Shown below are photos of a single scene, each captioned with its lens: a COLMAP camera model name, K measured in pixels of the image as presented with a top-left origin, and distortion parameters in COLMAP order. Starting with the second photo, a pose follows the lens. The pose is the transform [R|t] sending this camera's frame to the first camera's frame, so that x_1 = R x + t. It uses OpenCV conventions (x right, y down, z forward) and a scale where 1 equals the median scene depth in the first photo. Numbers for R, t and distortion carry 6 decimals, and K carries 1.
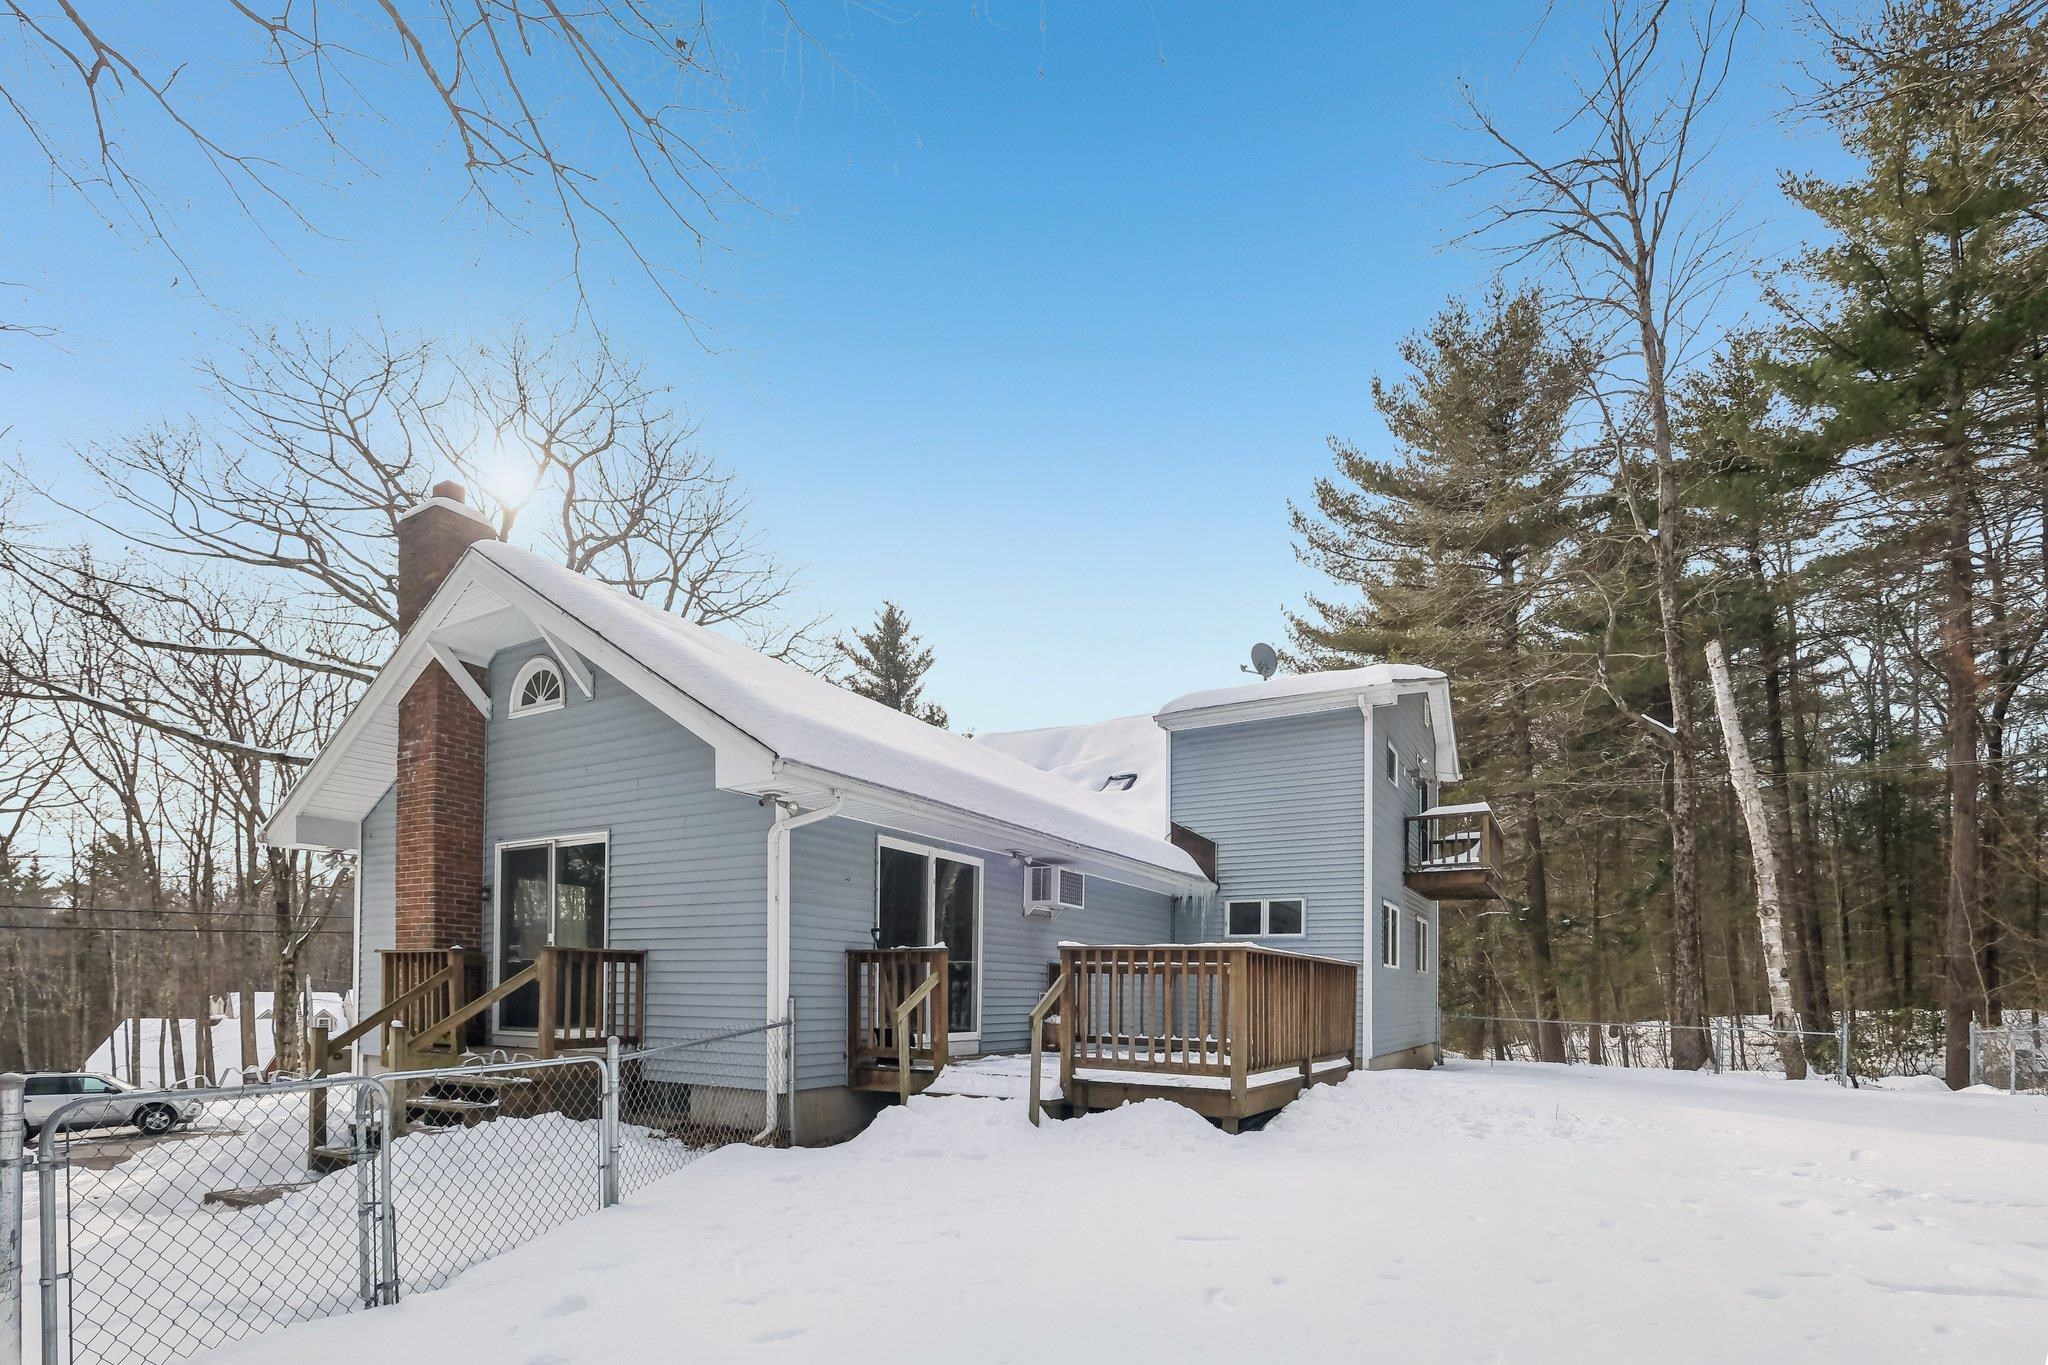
lens RADIAL K [[942.0, 0, 1034.2], [0, 942.0, 812.9], [0, 0, 1]] dist [-0.001683, -0.001500]
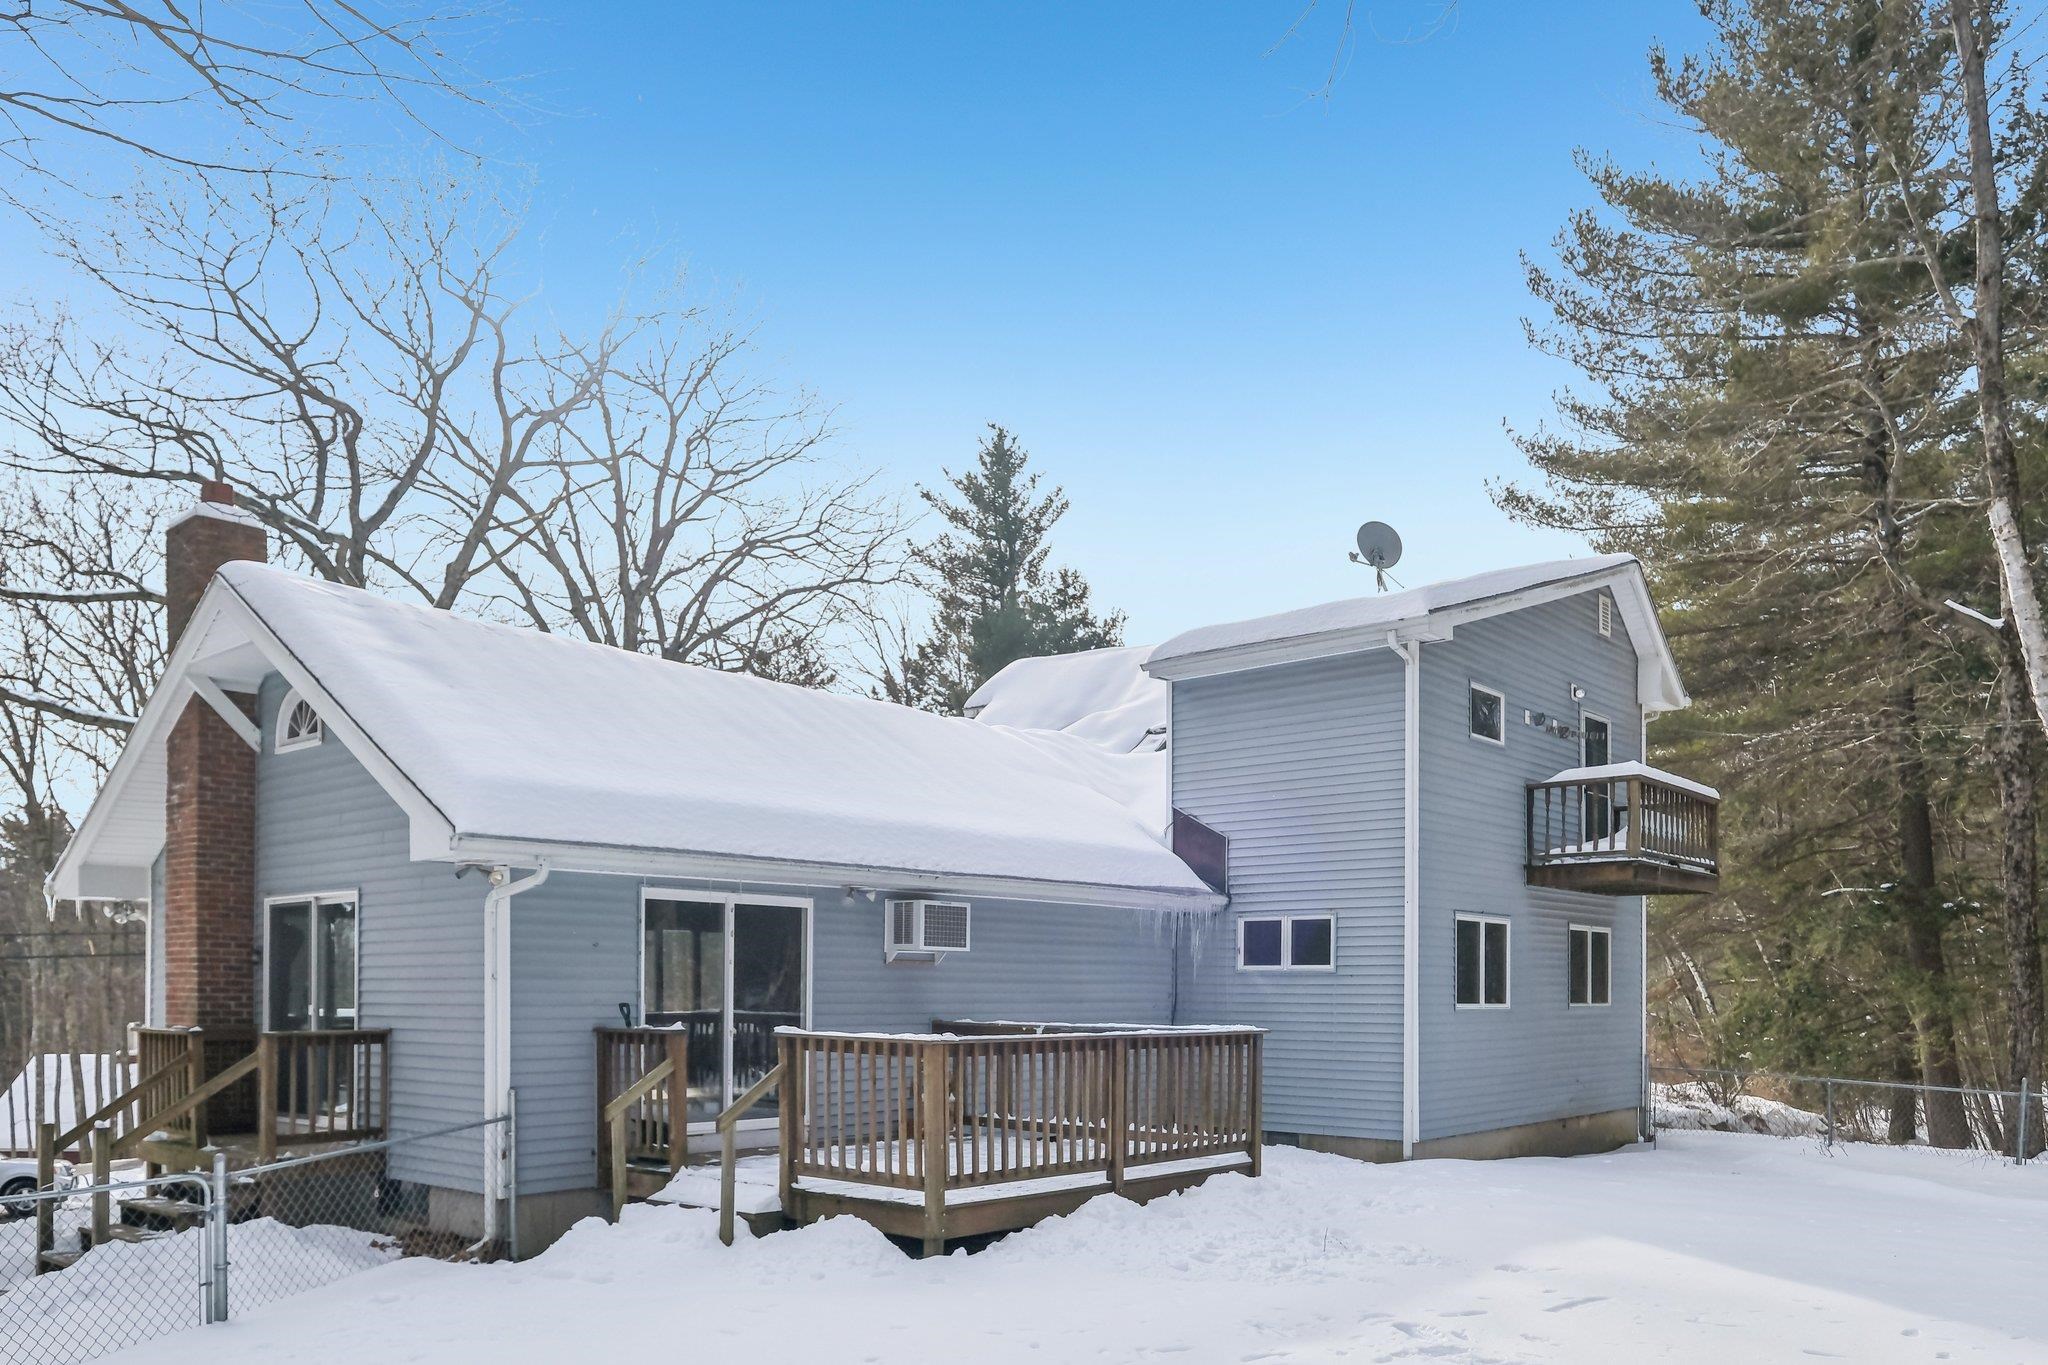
lens RADIAL K [[1476.9, 0, 1028.9], [0, 1476.9, 674.5], [0, 0, 1]] dist [-0.008975, 0.017971]
pose [[0.981431, -0.052142, -0.184591, 0.392880], [0.047736, 0.998461, -0.028234, -0.103507], [0.185779, 0.018898, 0.982410, -0.222250]]
